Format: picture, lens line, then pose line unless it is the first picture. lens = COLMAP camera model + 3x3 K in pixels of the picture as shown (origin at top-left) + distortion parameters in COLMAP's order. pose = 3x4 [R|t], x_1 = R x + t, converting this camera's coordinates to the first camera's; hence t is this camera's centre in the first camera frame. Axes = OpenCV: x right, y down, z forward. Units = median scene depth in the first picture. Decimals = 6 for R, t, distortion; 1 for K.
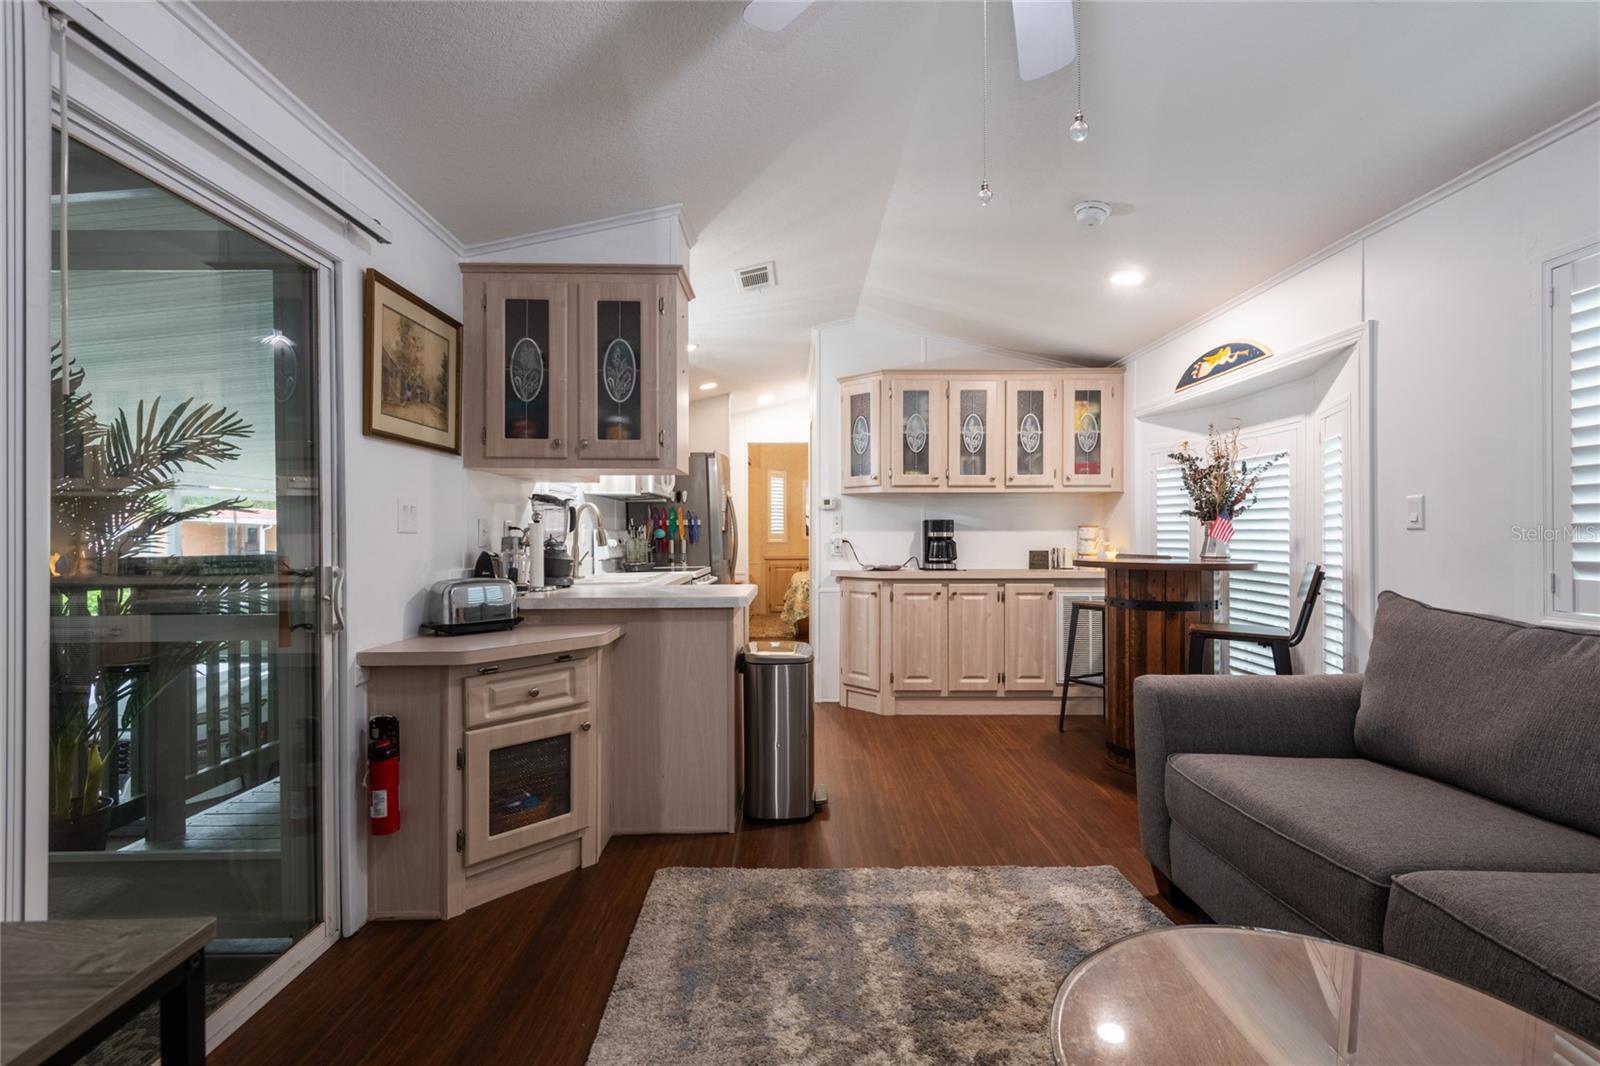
lens RADIAL K [[733.5, 0, 802.9], [0, 733.5, 532.5], [0, 0, 1]] dist [0.018009, -0.009496]
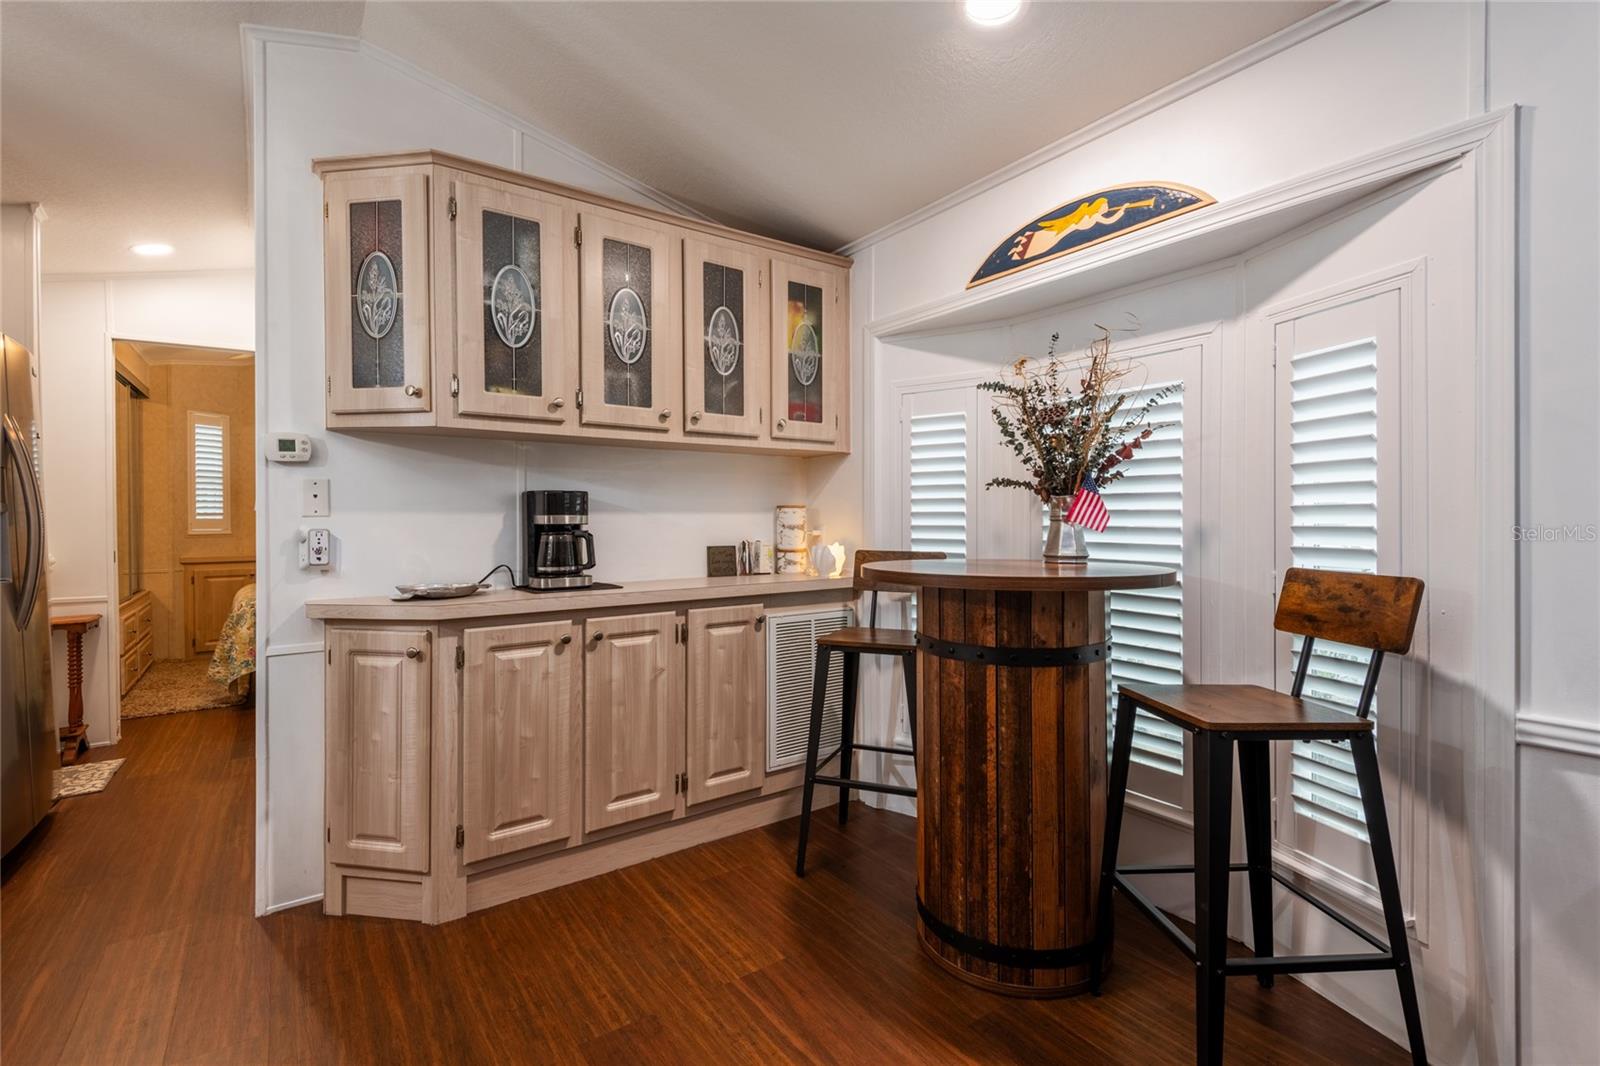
lens RADIAL K [[733.5, 0, 802.8], [0, 733.5, 523.2], [0, 0, 1]] dist [0.018009, -0.009496]
pose [[0.820151, -0.005322, 0.572122, 0.035023], [0.000796, 0.999966, 0.008161, 0.001076], [-0.572146, -0.006238, 0.820128, 0.507007]]
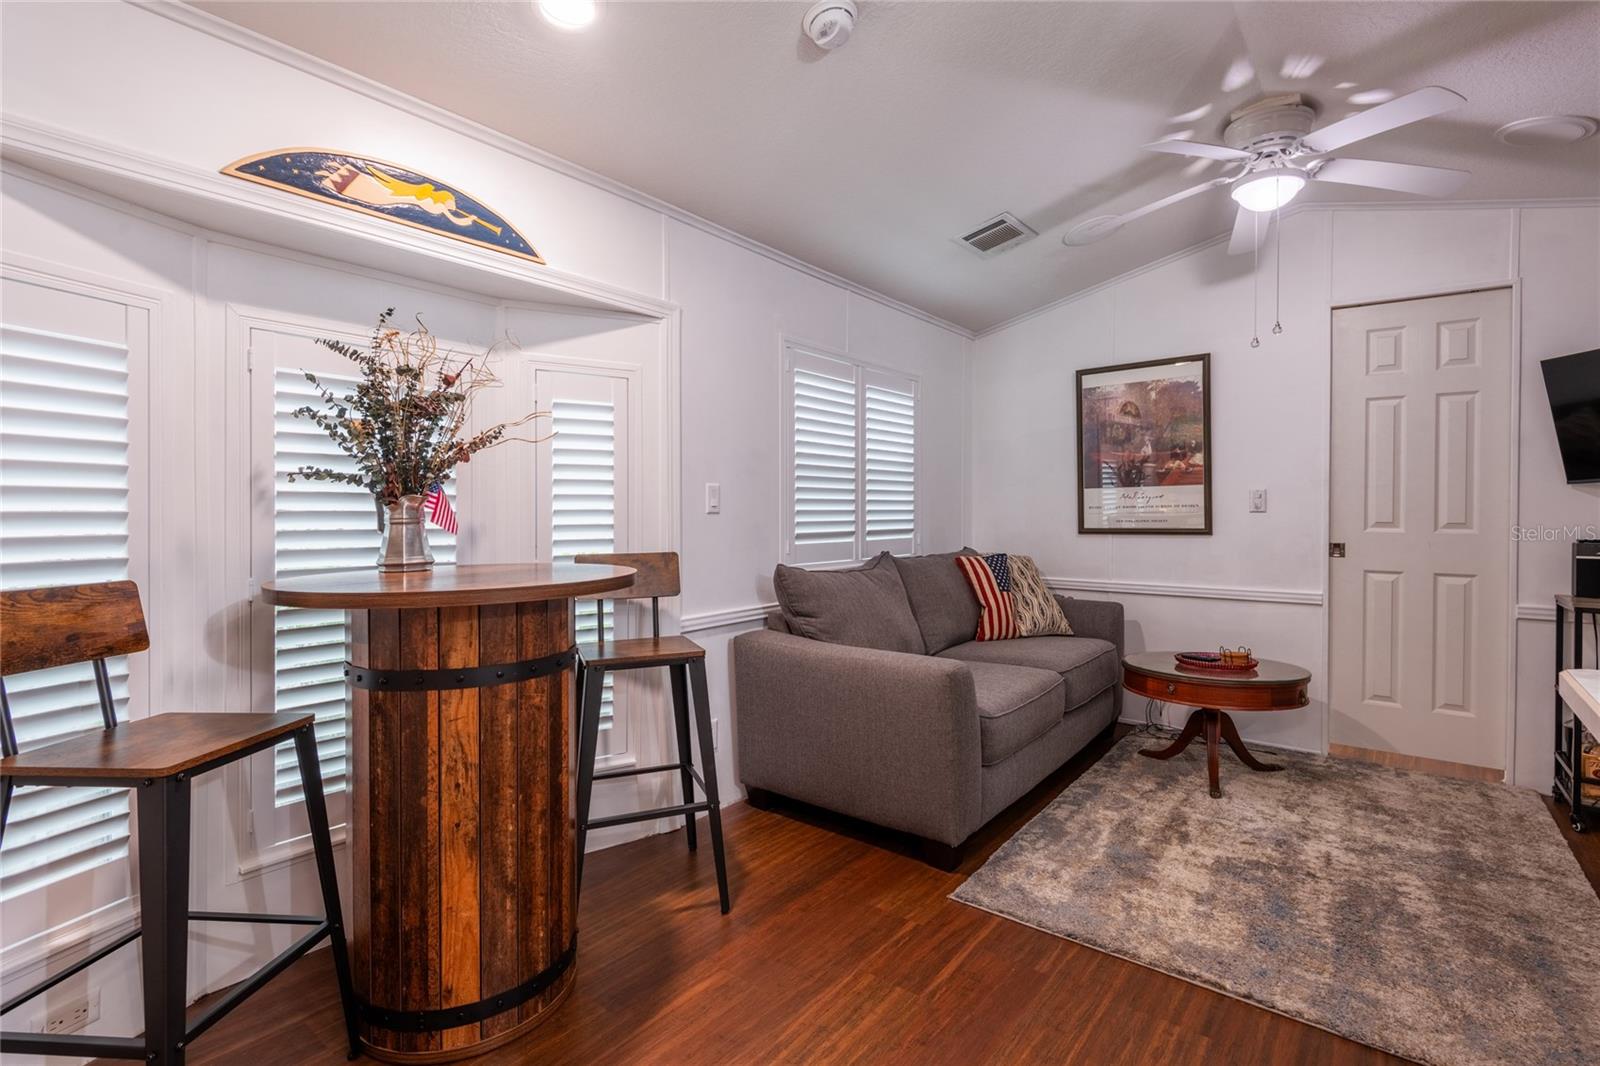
lens RADIAL K [[733.5, 0, 807.9], [0, 733.5, 518.6], [0, 0, 1]] dist [0.018009, -0.009496]
pose [[-0.775729, -0.005296, 0.631044, -0.001564], [-0.000640, 0.999971, 0.007605, -0.002679], [-0.631066, 0.005496, -0.775710, 0.984488]]
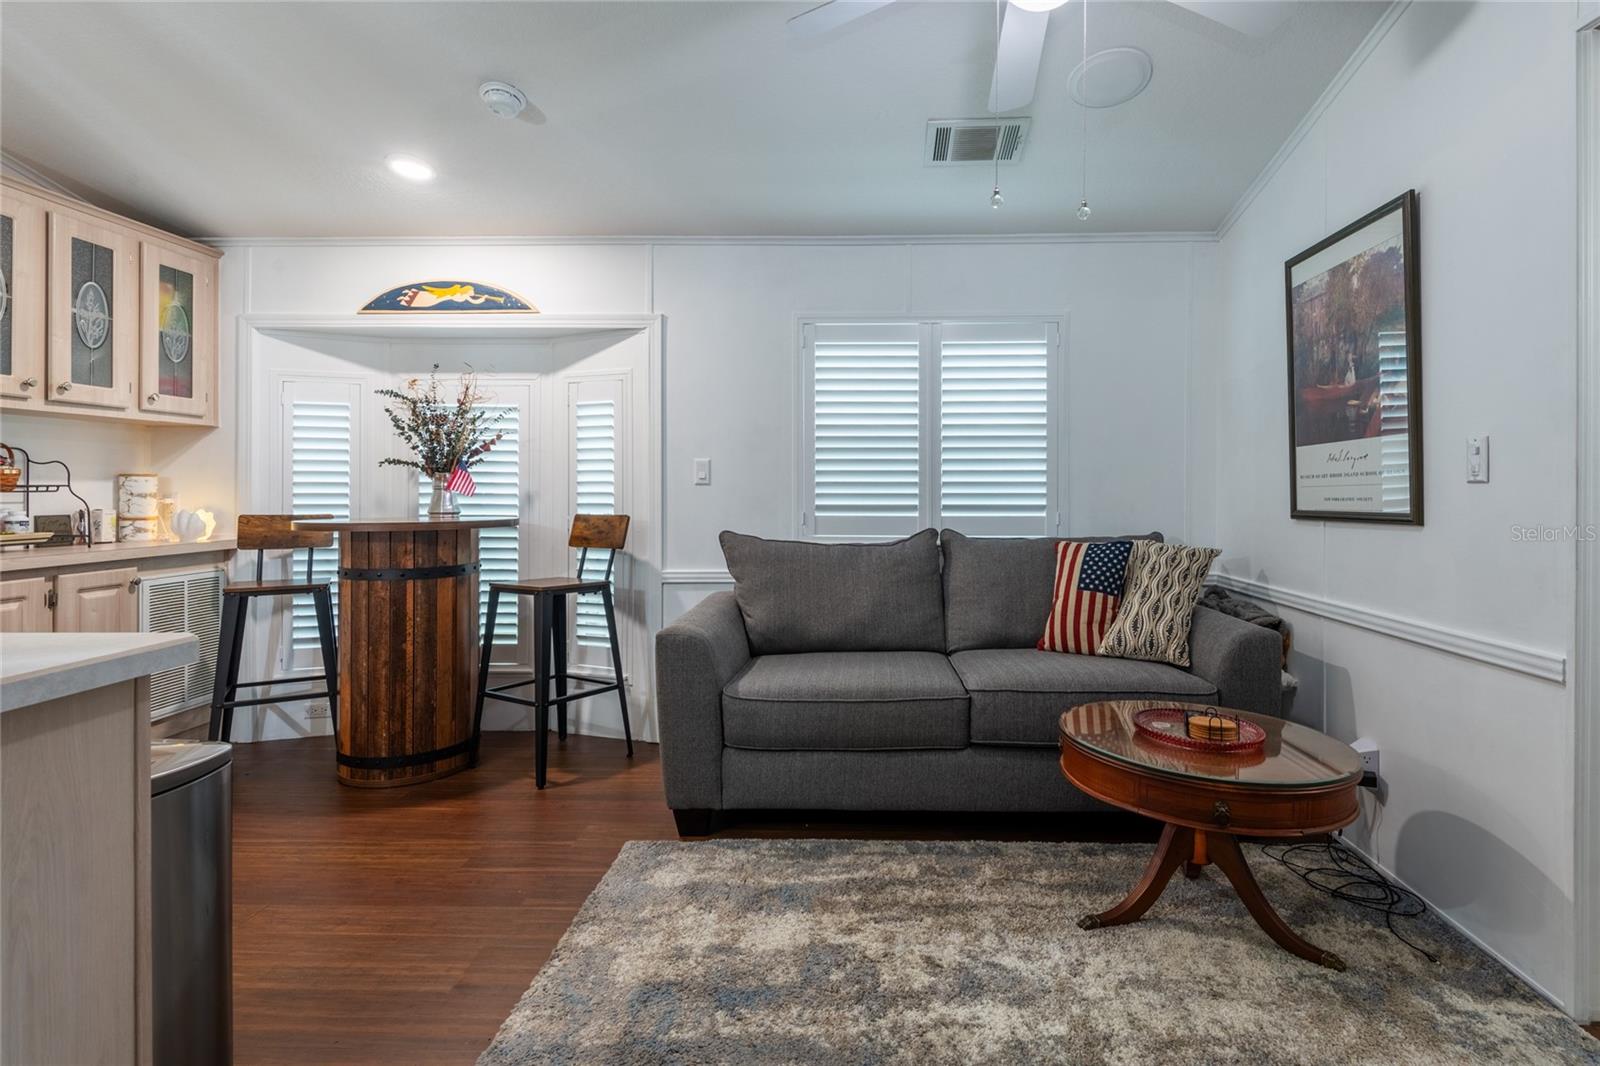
lens RADIAL K [[789.8, 0, 870.6], [0, 789.8, 489.1], [0, 0, 1]] dist [0.017392, -0.010375]
pose [[0.016266, -0.000128, 0.999868, -0.320484], [-0.004630, 0.999989, 0.000203, 0.001214], [-0.999857, -0.004633, 0.016265, 0.371253]]
